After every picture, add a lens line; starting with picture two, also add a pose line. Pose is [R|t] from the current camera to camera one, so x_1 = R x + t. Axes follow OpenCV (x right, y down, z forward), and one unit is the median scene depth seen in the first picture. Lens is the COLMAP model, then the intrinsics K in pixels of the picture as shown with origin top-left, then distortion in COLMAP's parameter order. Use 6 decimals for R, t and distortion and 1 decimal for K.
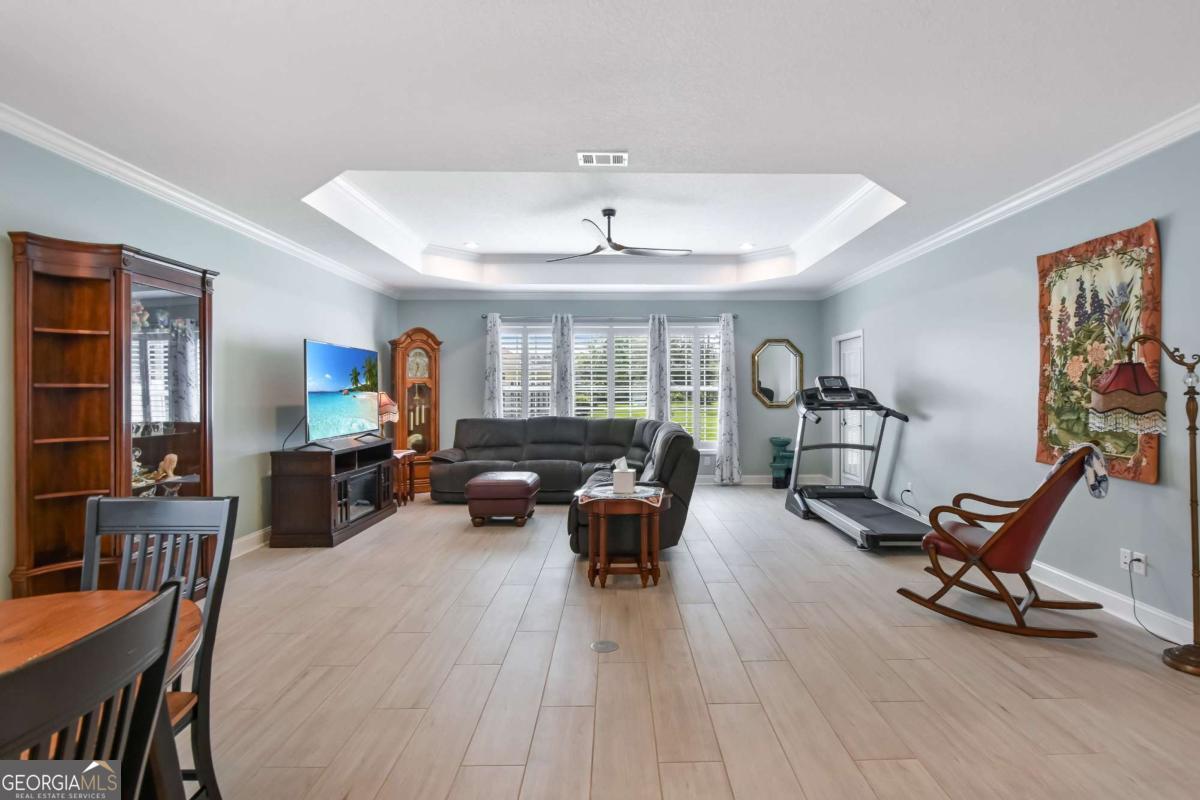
lens RADIAL K [[594.8, 0, 600.0], [0, 594.8, 400.0], [0, 0, 1]] dist [-0.002295, -0.001275]
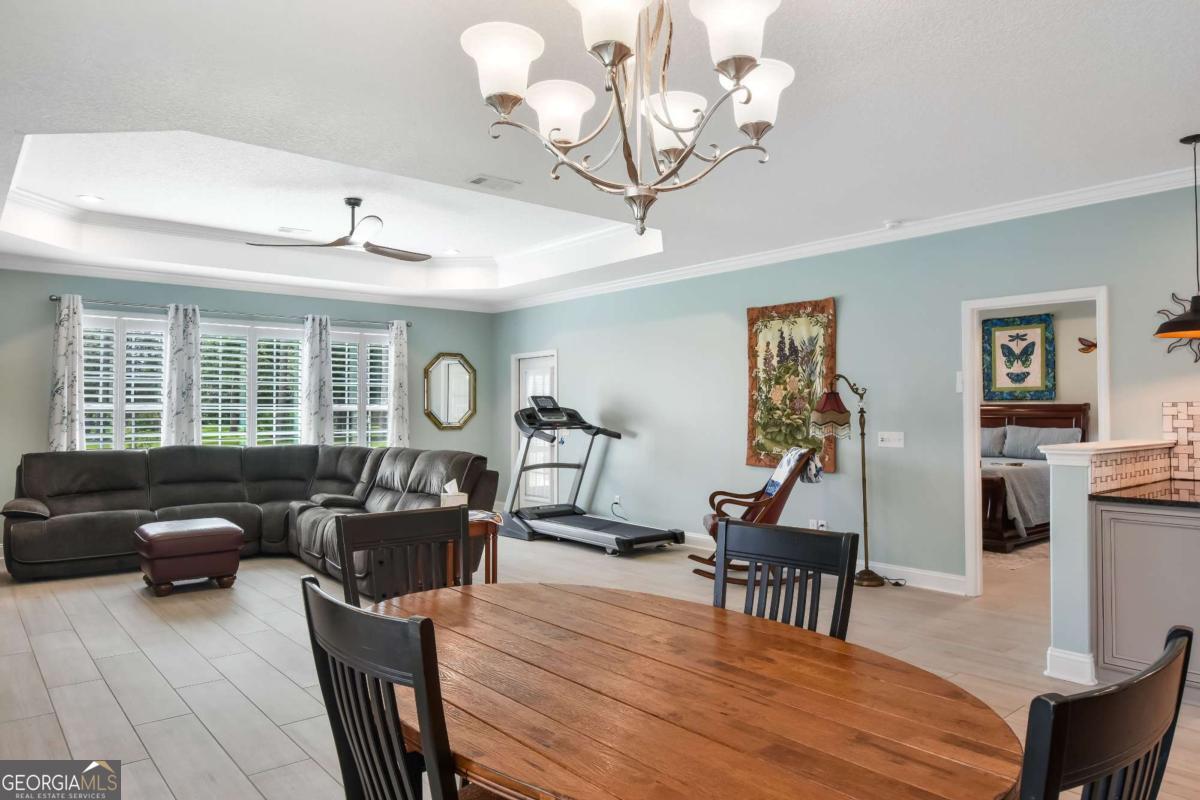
lens RADIAL K [[788.5, 0, 600.0], [0, 788.5, 400.0], [0, 0, 1]] dist [-0.000695, -0.001414]
pose [[0.773526, 0.009254, 0.633697, -0.616946], [0.009121, 0.999627, -0.025732, 0.002863], [-0.633699, 0.025684, 0.773153, -0.135834]]
